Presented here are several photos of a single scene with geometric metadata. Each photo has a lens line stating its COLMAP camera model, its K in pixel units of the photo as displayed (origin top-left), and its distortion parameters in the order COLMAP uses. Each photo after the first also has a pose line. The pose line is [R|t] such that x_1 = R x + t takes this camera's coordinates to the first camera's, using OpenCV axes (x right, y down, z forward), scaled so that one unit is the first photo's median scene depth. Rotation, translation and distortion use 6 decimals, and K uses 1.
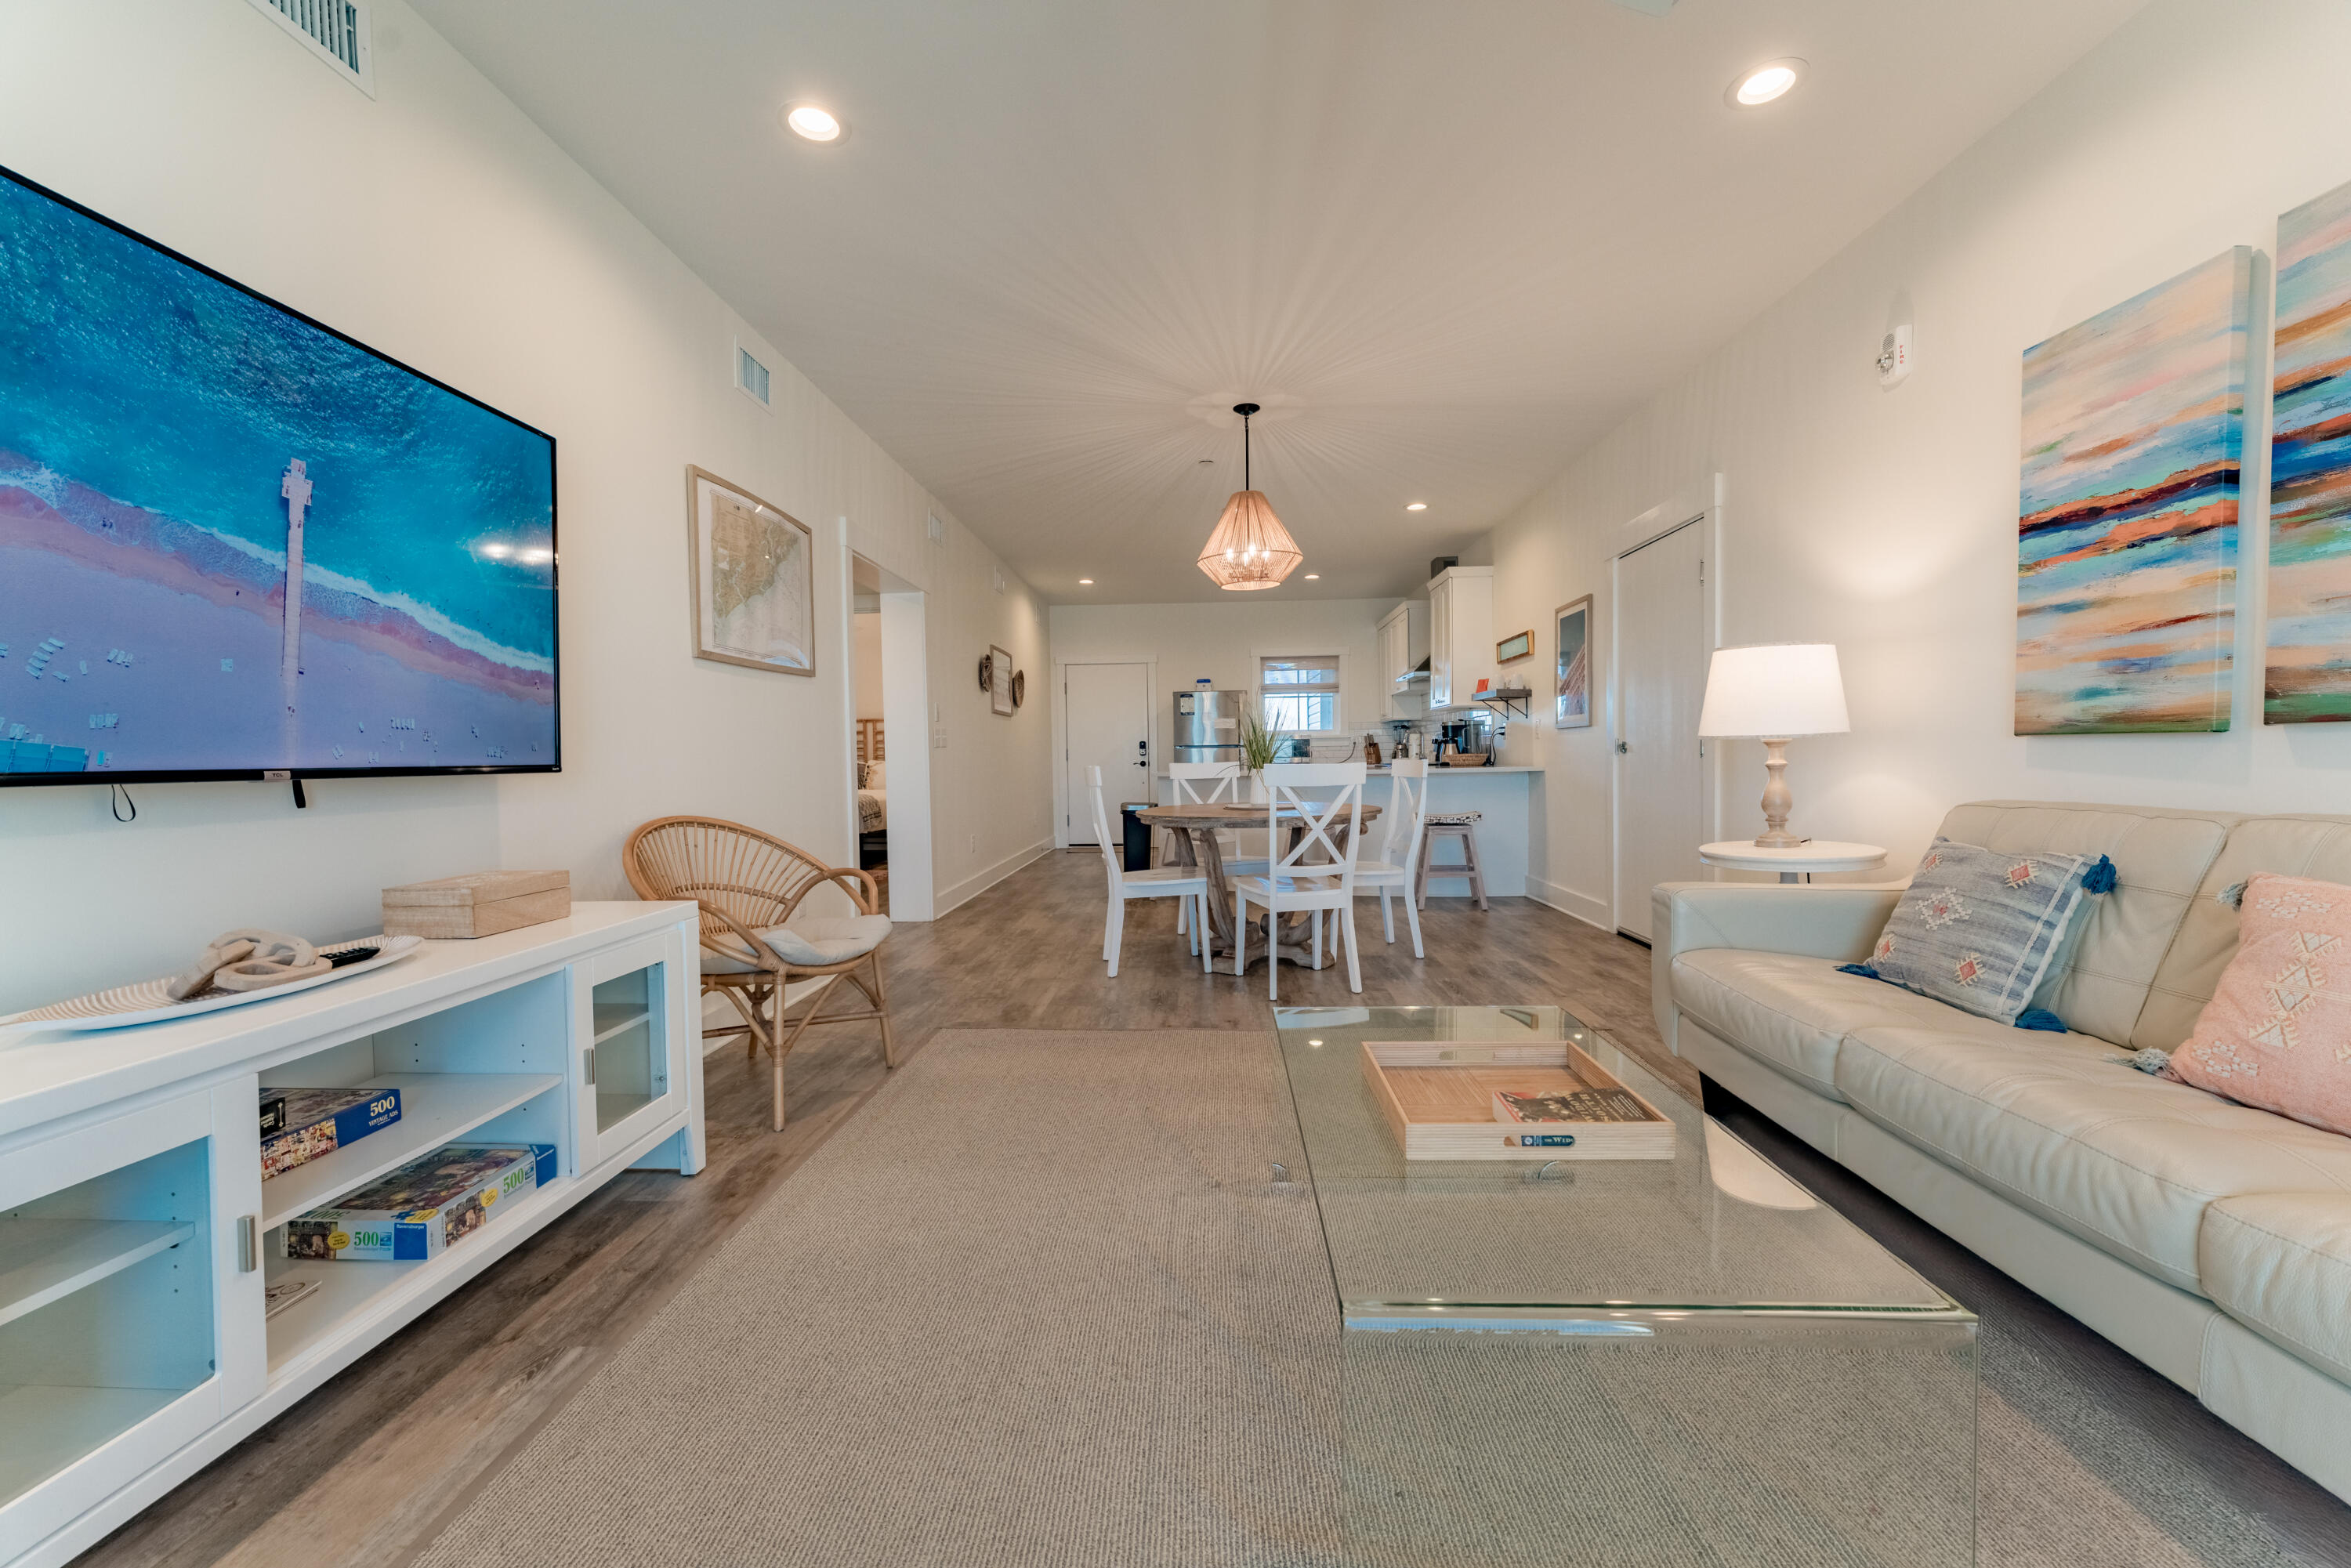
lens RADIAL K [[933.8, 0, 1174.0], [0, 933.8, 775.9], [0, 0, 1]] dist [-0.007163, 0.001344]
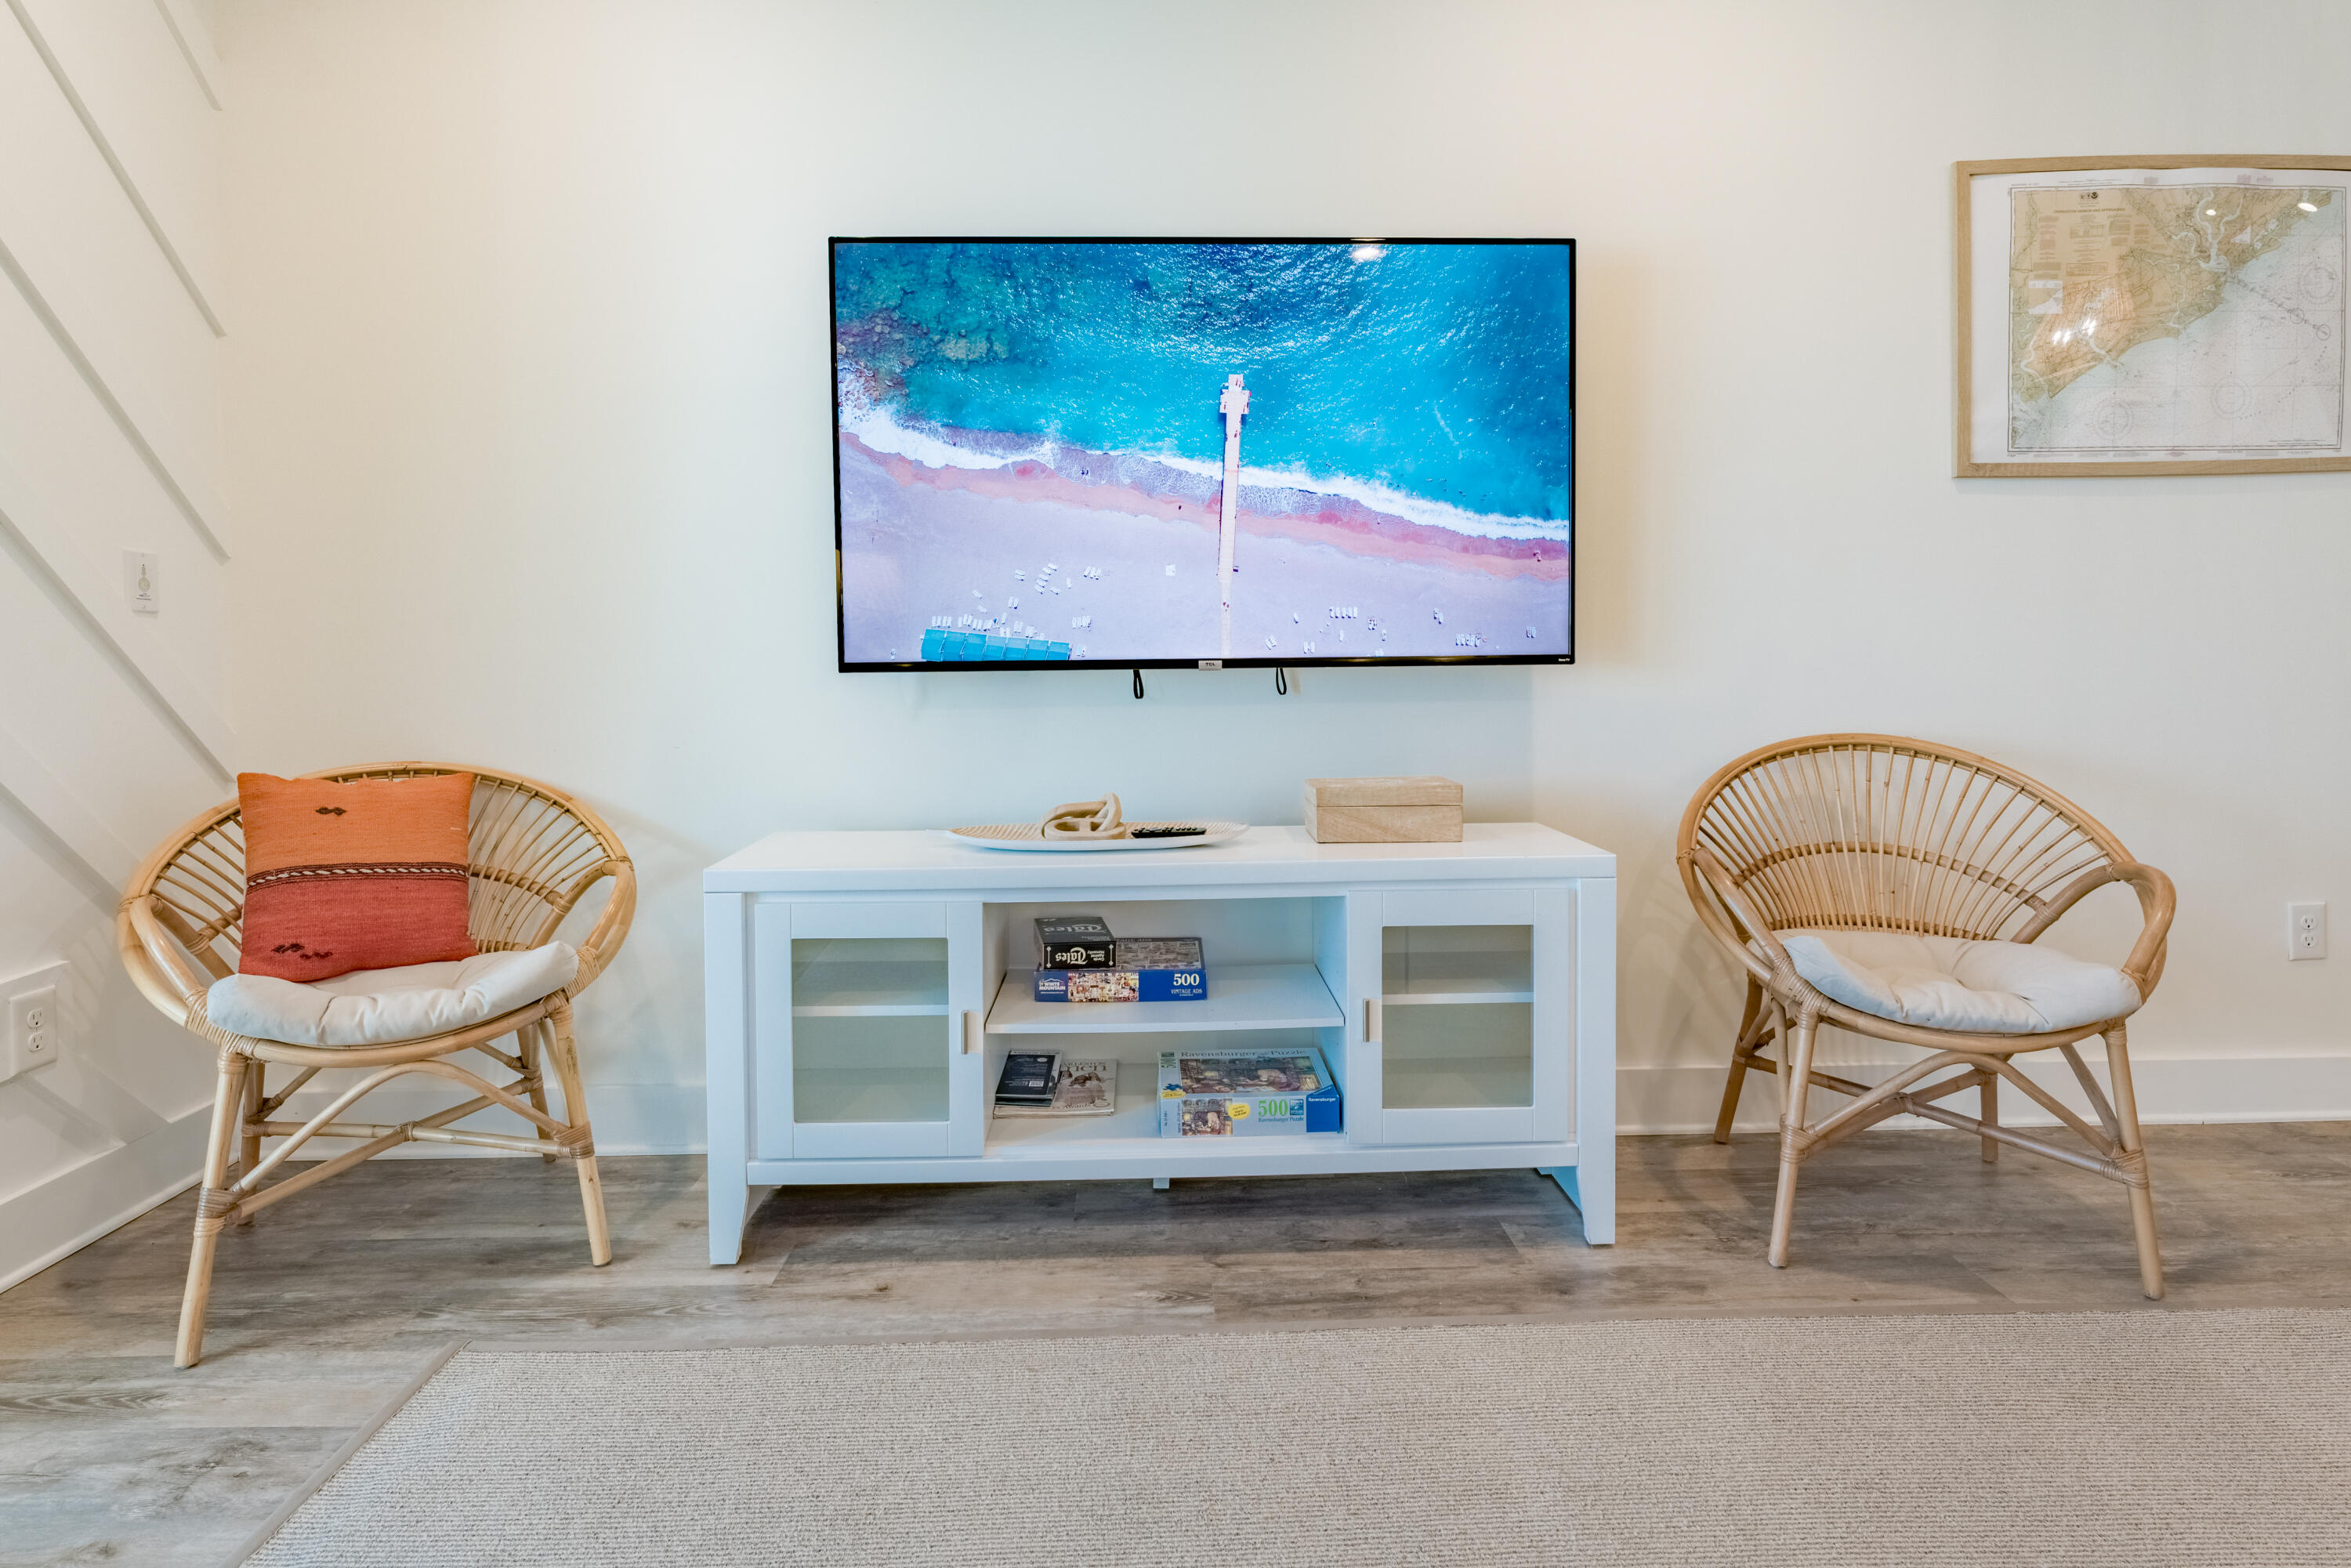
lens RADIAL K [[1222.9, 0, 1164.0], [0, 1222.9, 677.7], [0, 0, 1]] dist [-0.003092, -0.001617]
pose [[0.063875, 0.026010, -0.997619, 0.480850], [-0.010971, 0.999618, 0.025360, -0.020616], [0.997898, 0.009325, 0.064136, 0.812993]]
